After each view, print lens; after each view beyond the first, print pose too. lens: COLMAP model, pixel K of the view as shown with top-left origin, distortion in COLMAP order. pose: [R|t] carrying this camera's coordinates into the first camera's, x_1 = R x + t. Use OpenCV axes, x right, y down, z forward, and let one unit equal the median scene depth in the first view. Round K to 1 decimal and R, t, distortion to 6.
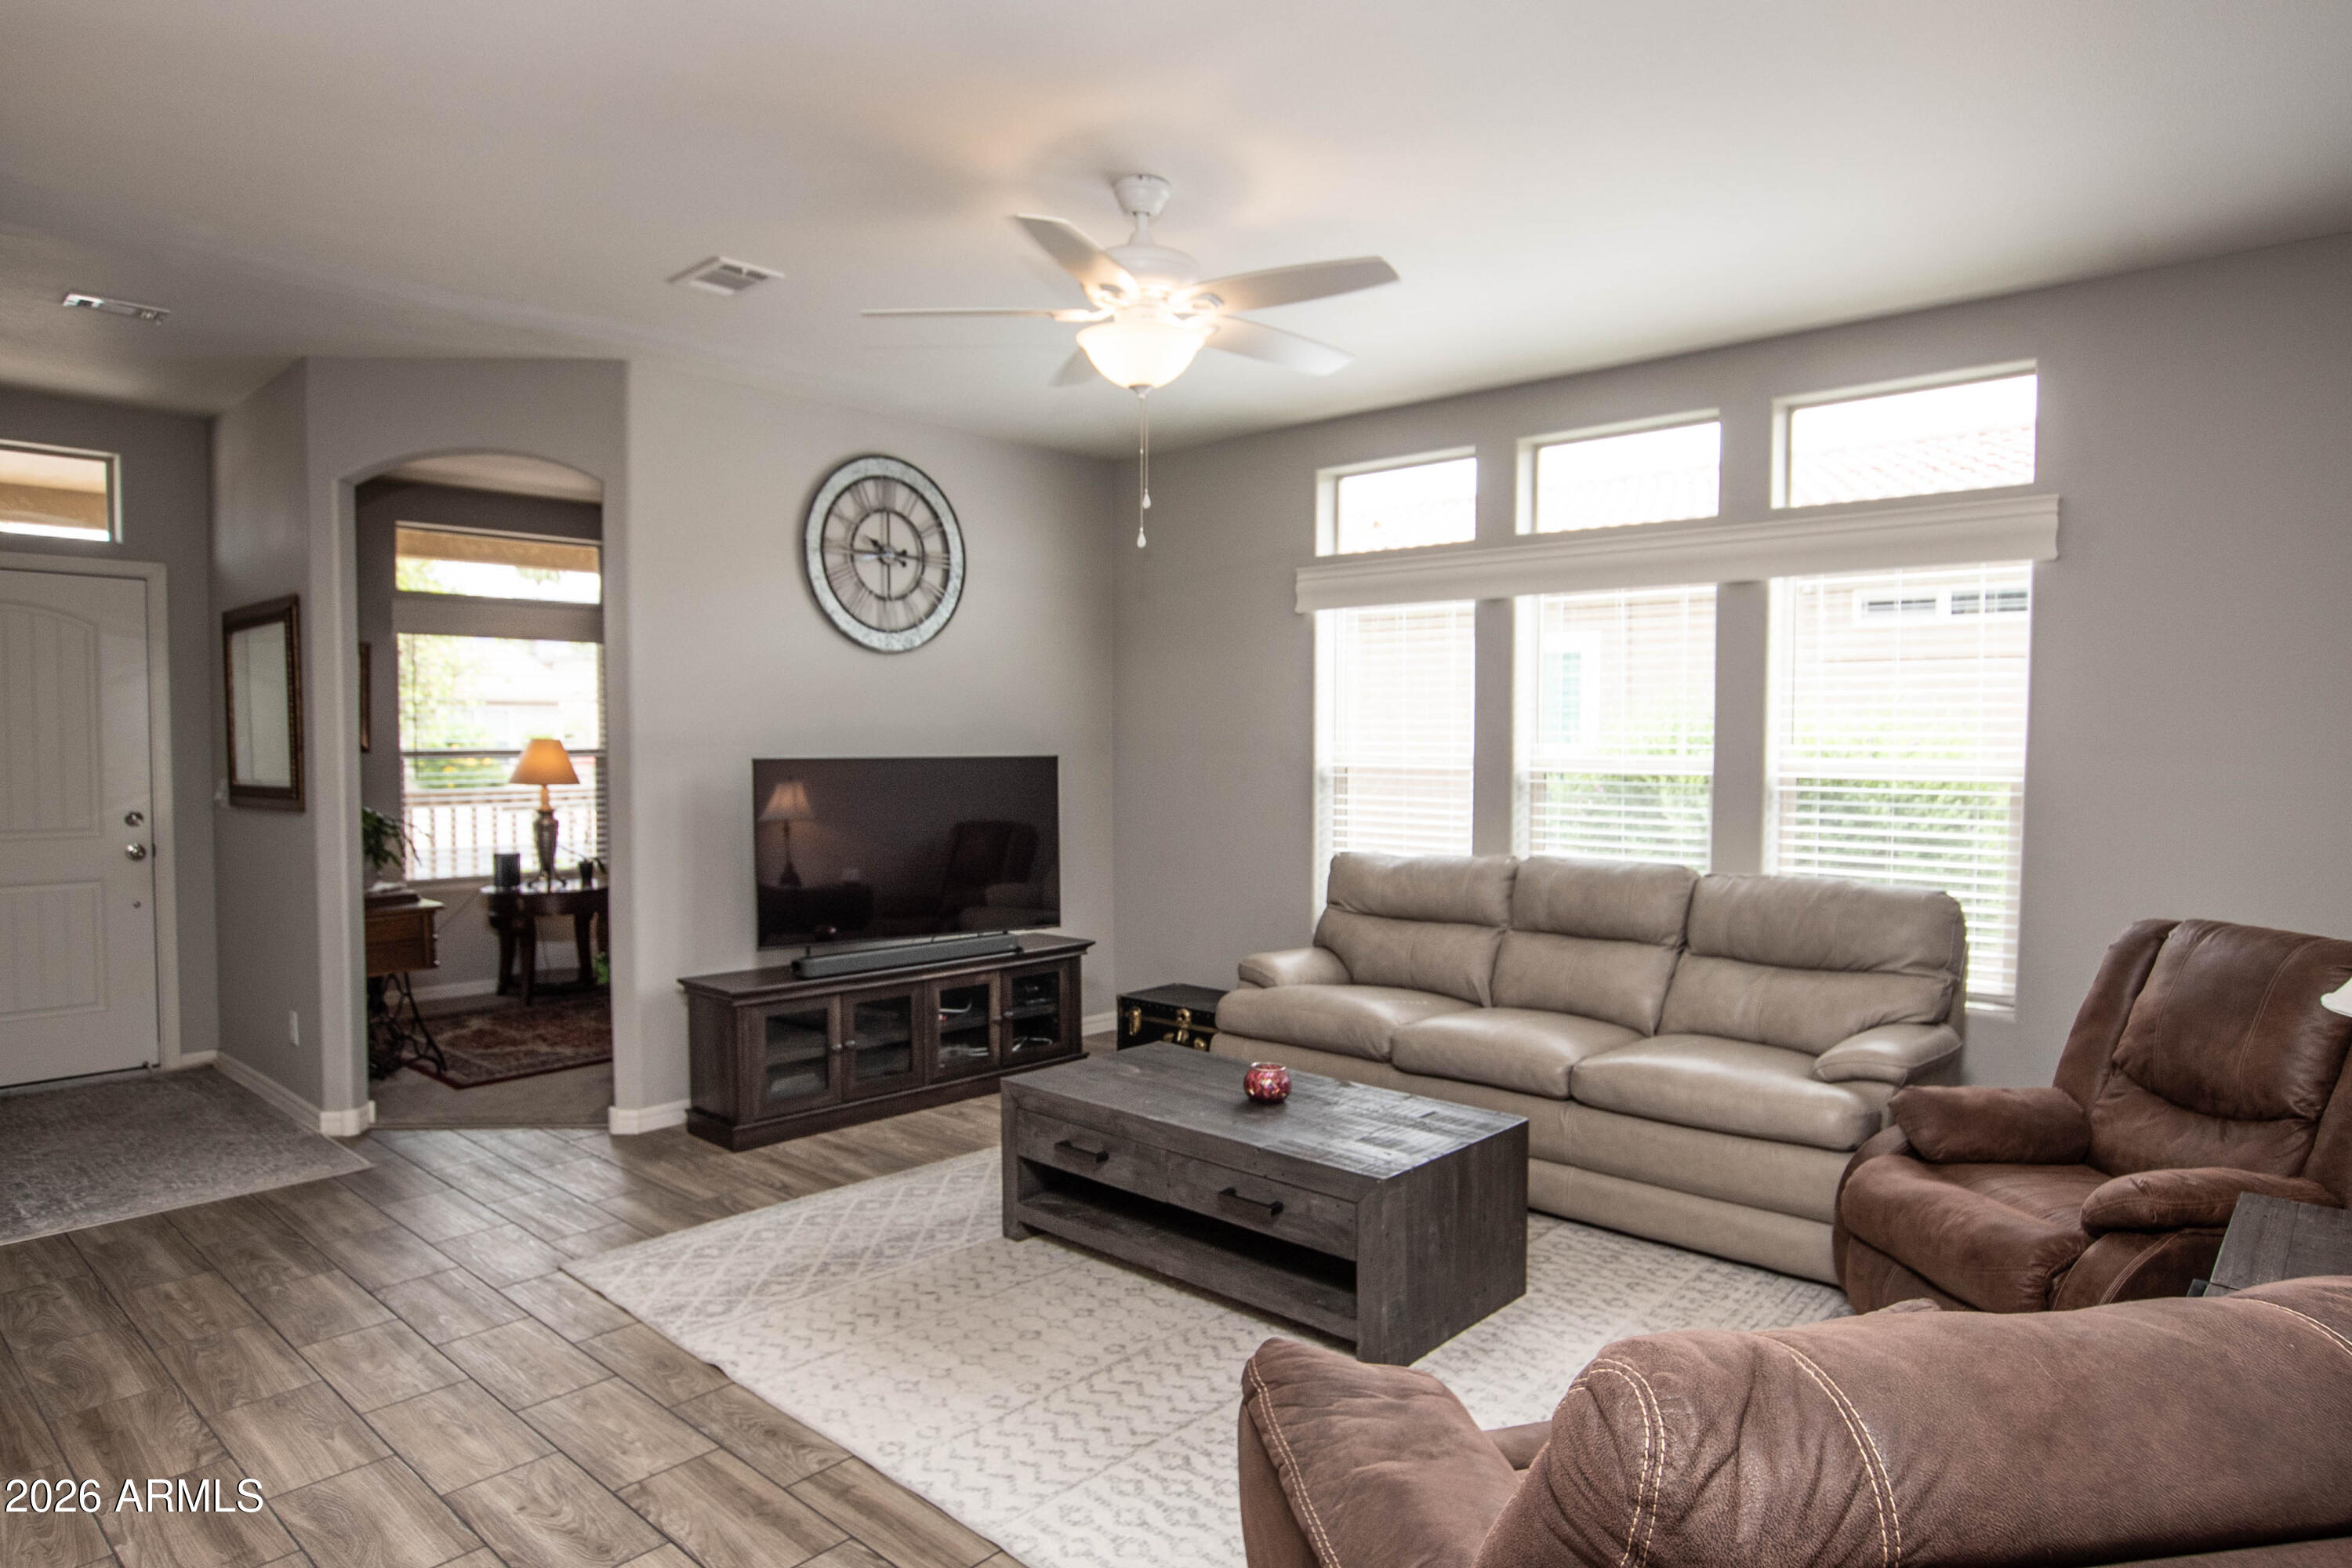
lens RADIAL K [[1382.4, 0, 1183.4], [0, 1382.4, 793.7], [0, 0, 1]] dist [-0.034325, 0.022019]
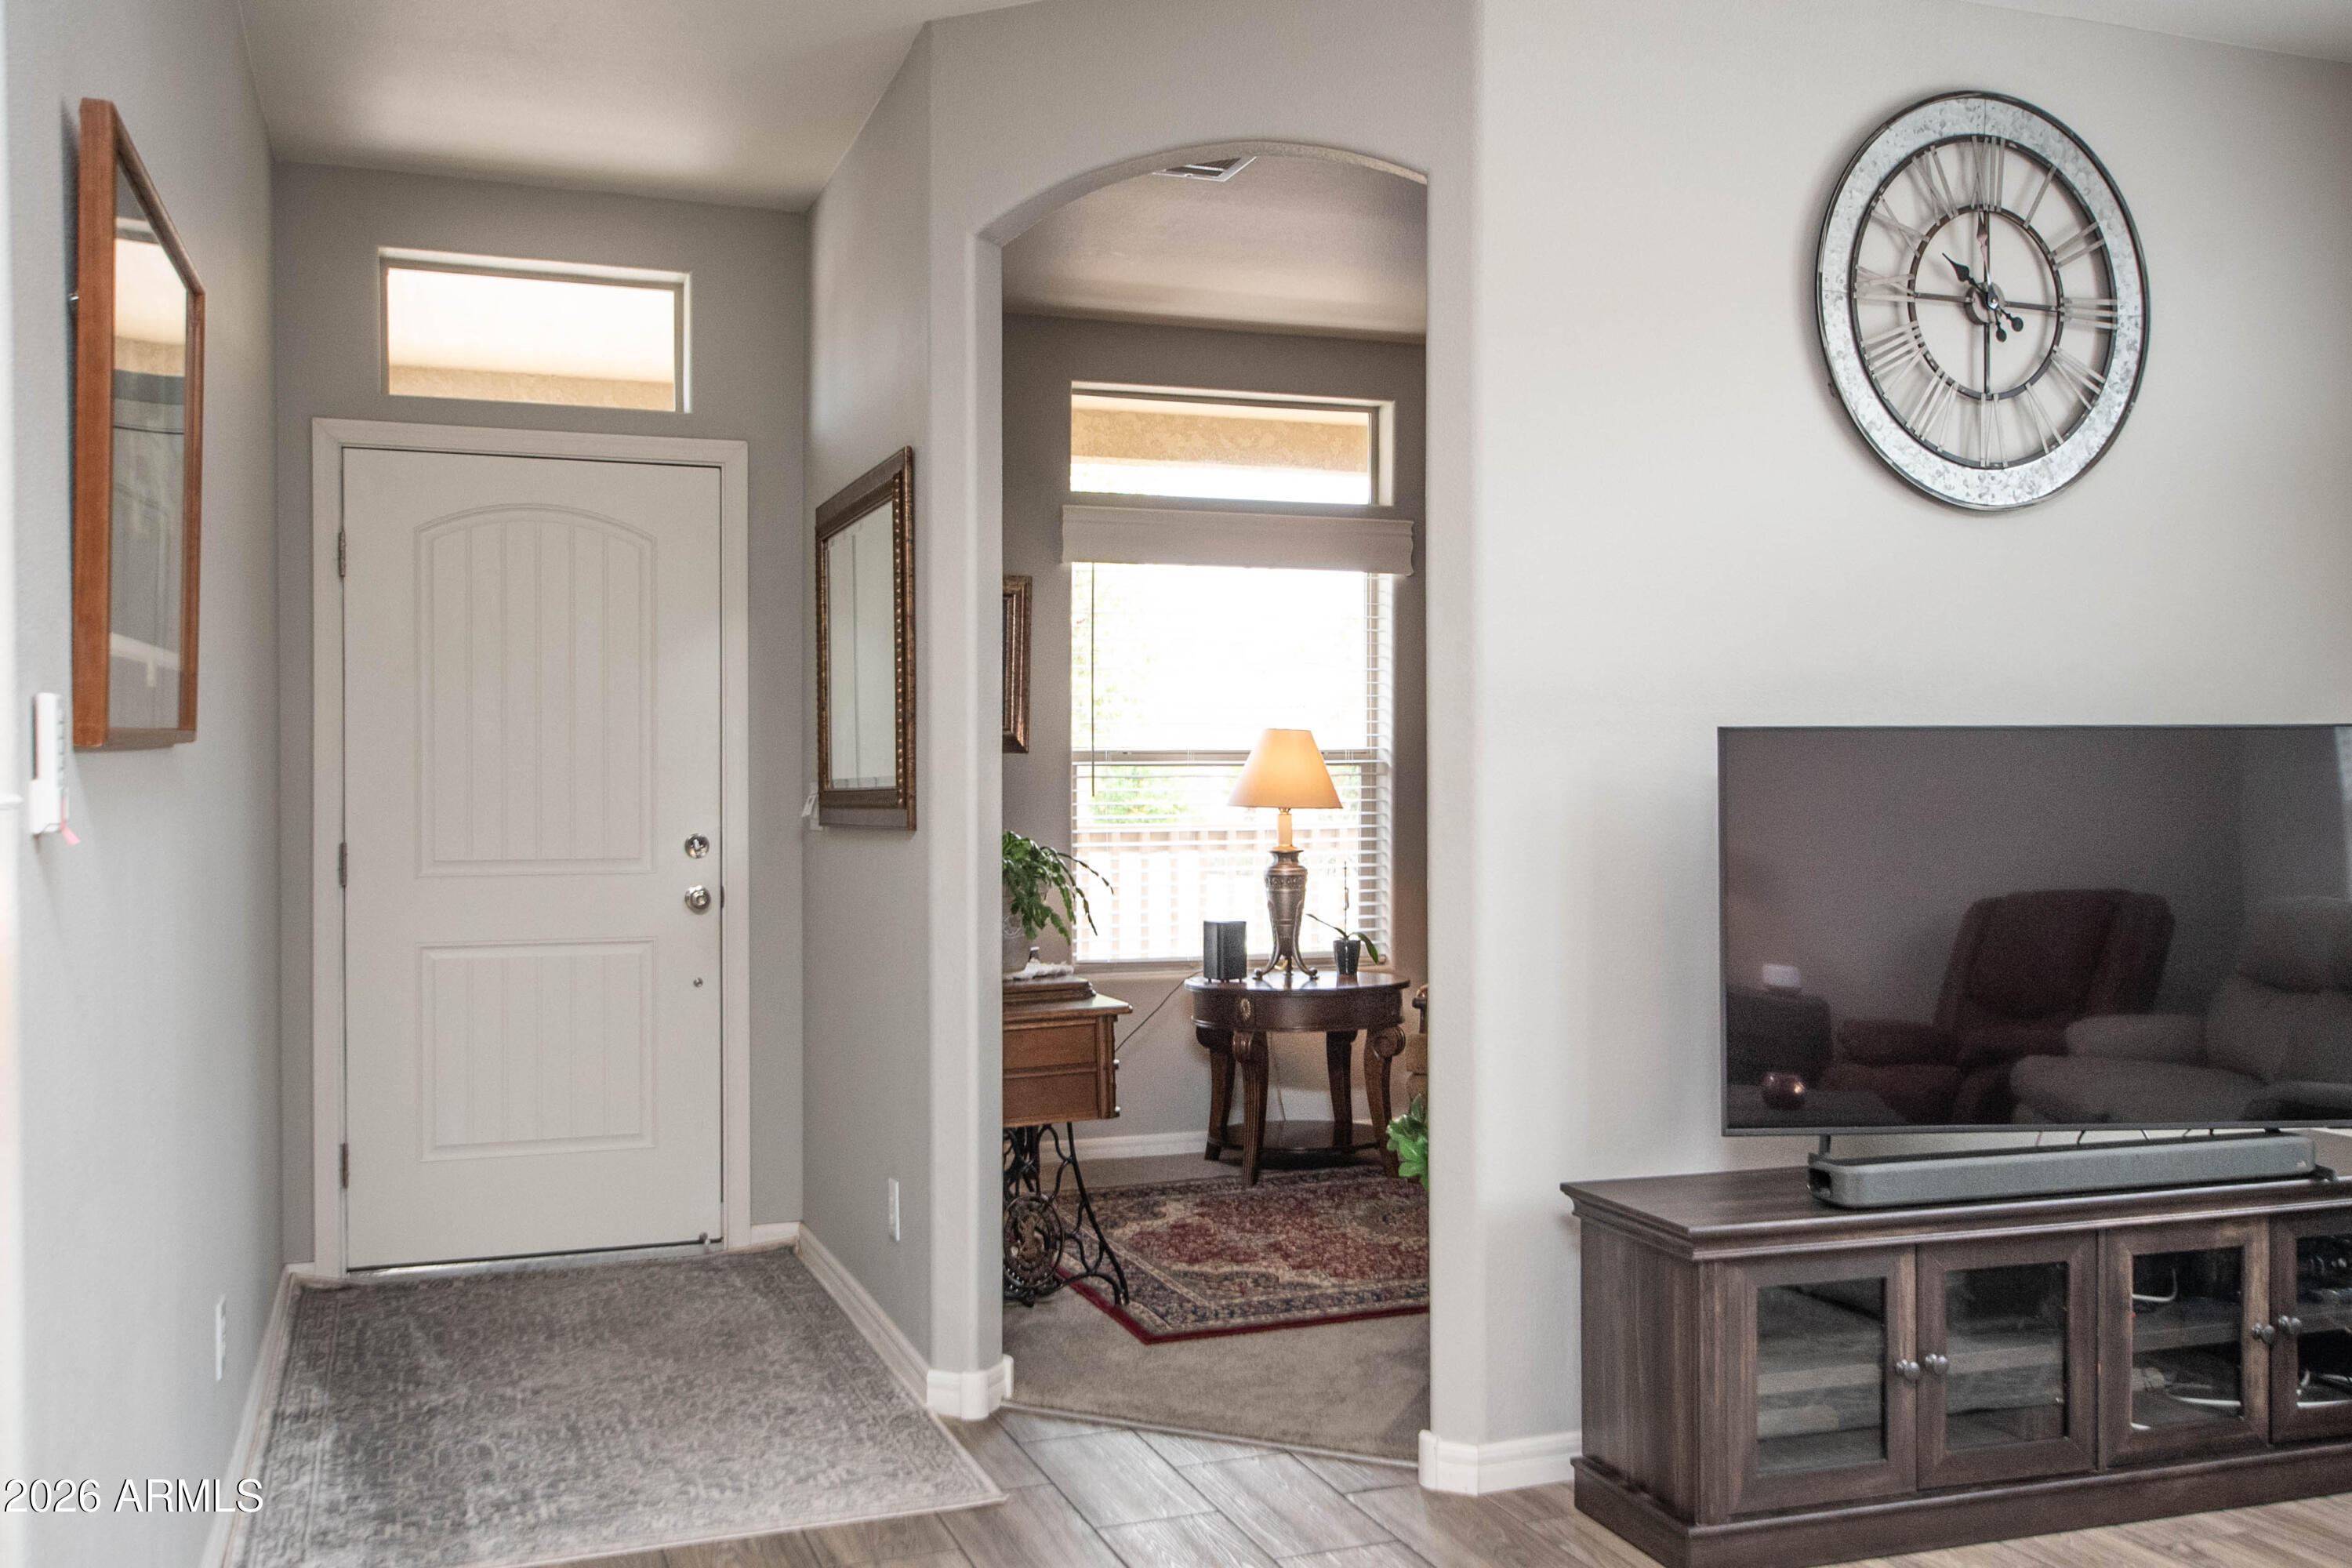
lens RADIAL K [[2074.9, 0, 1176.0], [0, 2074.9, 784.0], [0, 0, 1]] dist [0.010242, 0.003344]
pose [[0.890898, -0.000382, -0.454204, -0.142077], [-0.016539, 0.999309, -0.033281, 0.019178], [0.453903, 0.037162, 0.890276, 0.257819]]
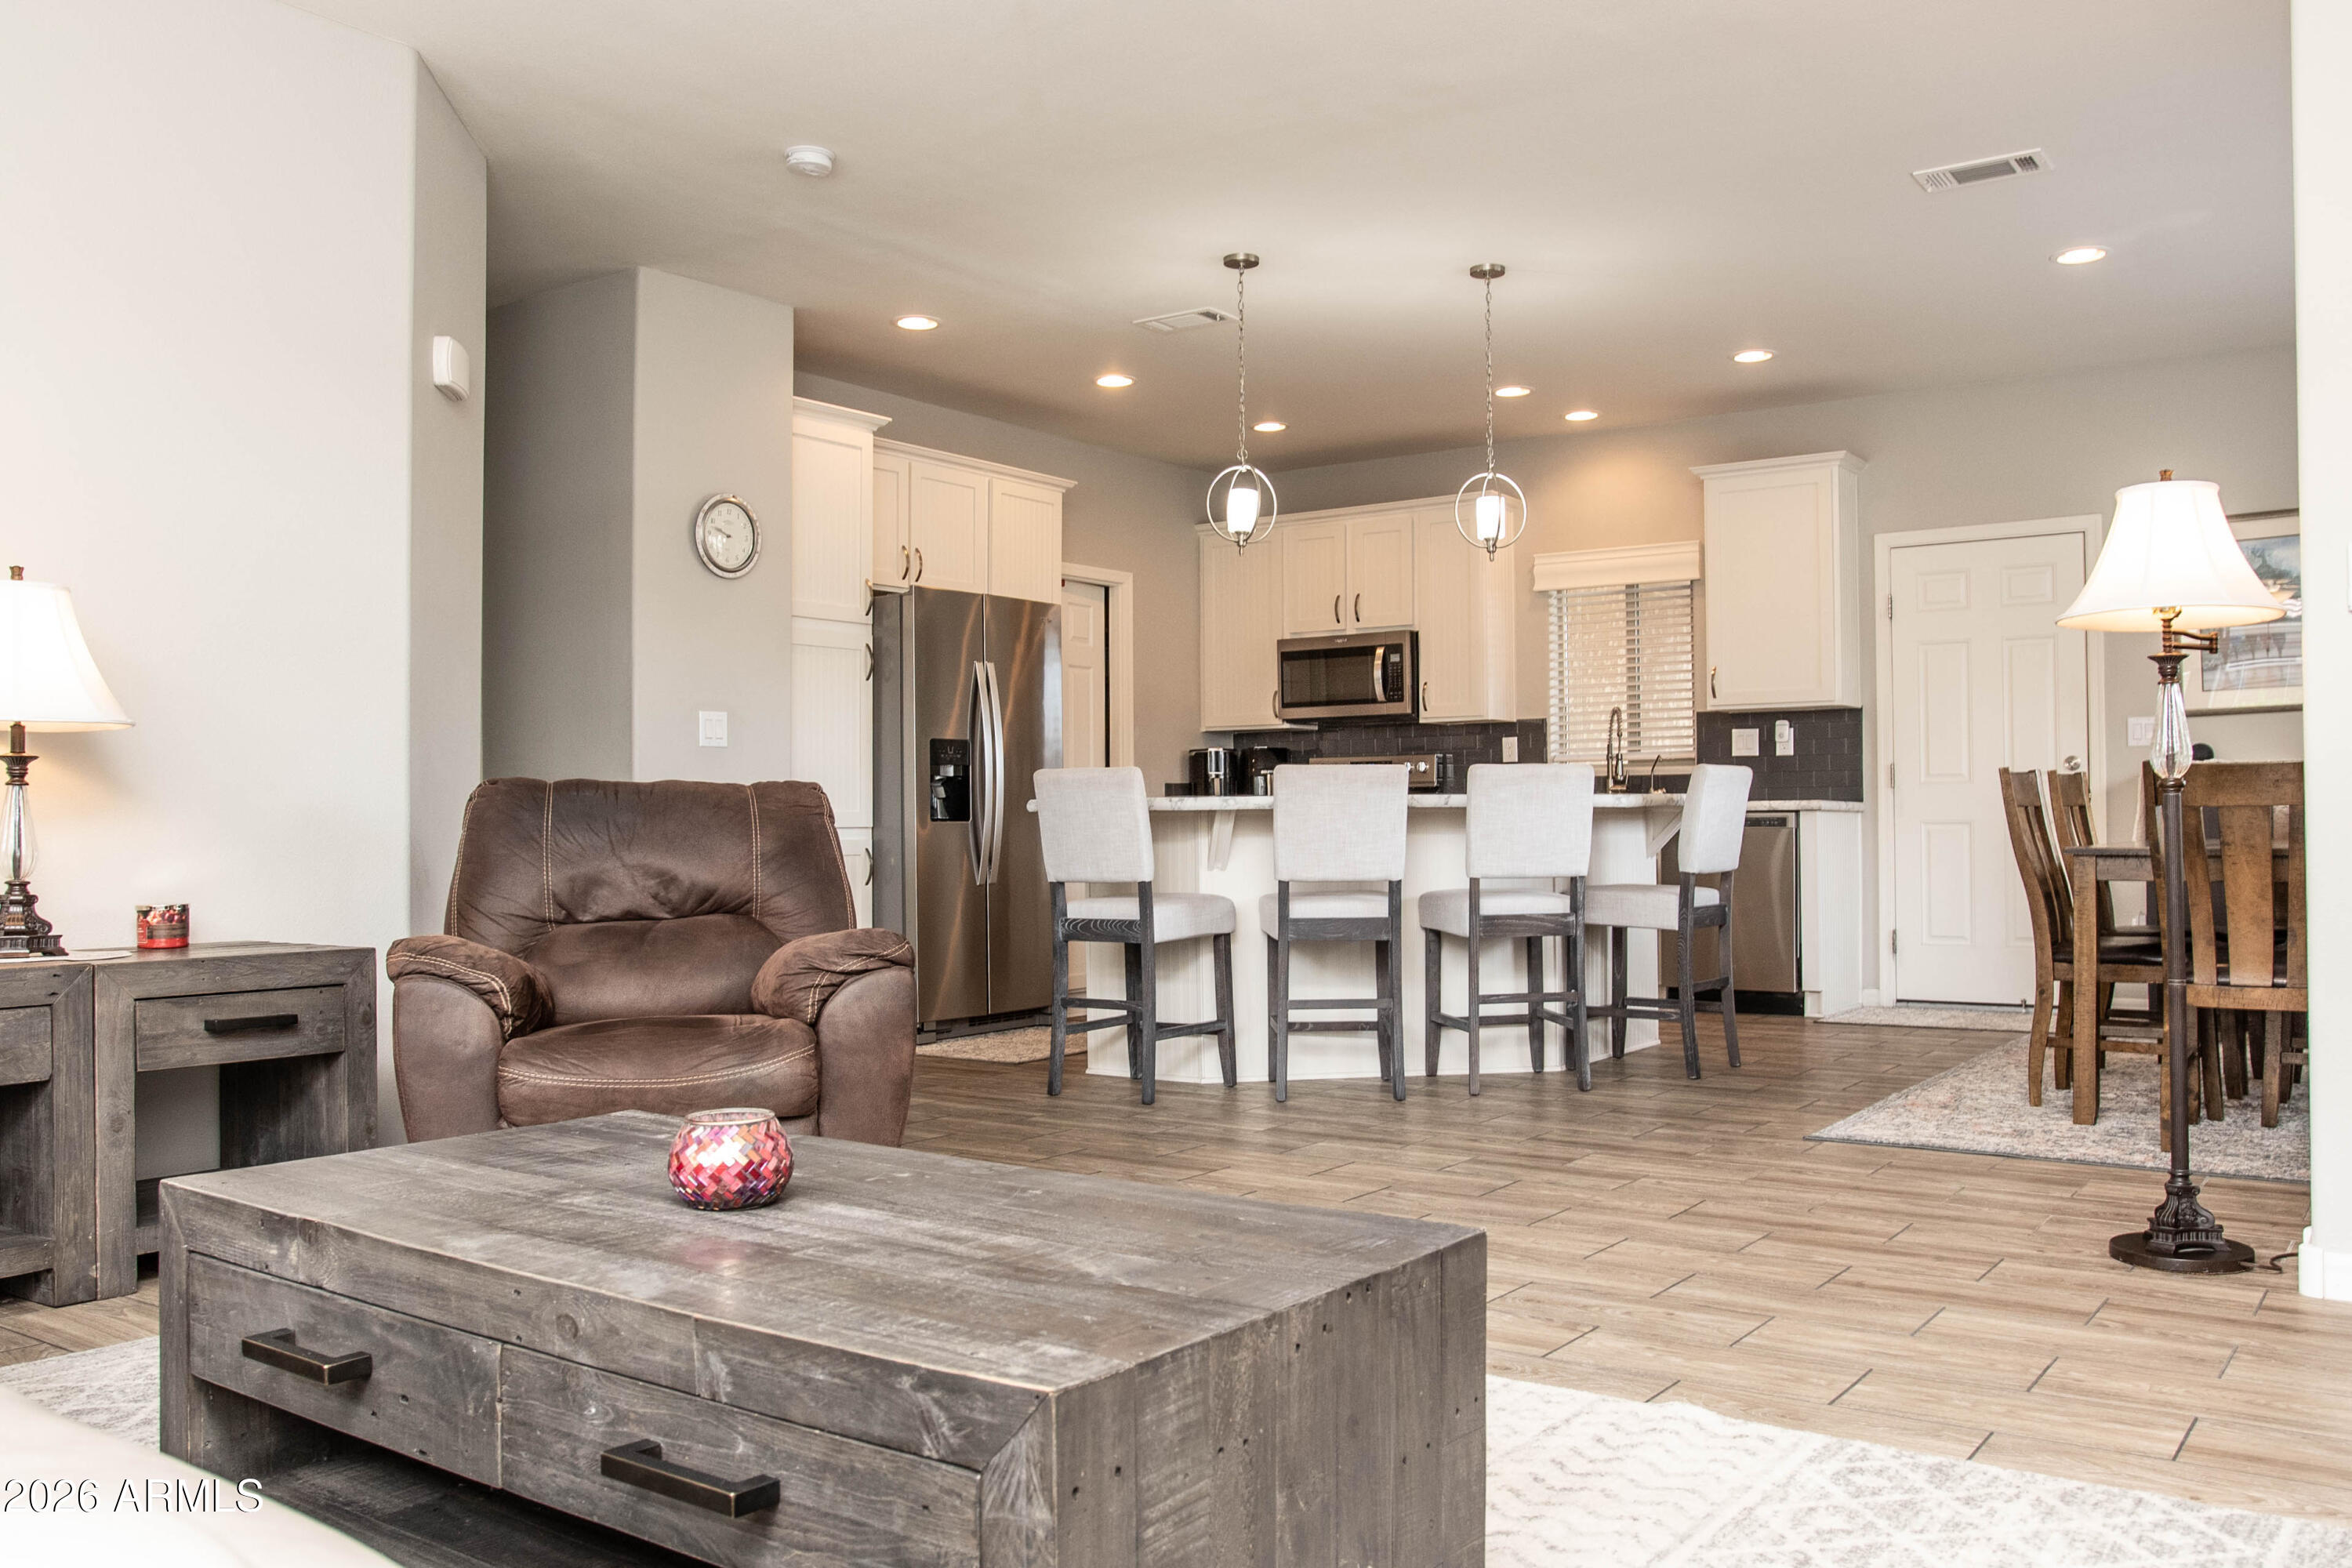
lens RADIAL K [[1905.1, 0, 1174.0], [0, 1905.1, 794.5], [0, 0, 1]] dist [-0.074175, 0.066649]
pose [[-0.993646, 0.002722, -0.112519, -0.001847], [-0.000728, 0.999531, 0.030607, 0.060517], [0.112550, 0.030495, -0.993178, 1.036962]]
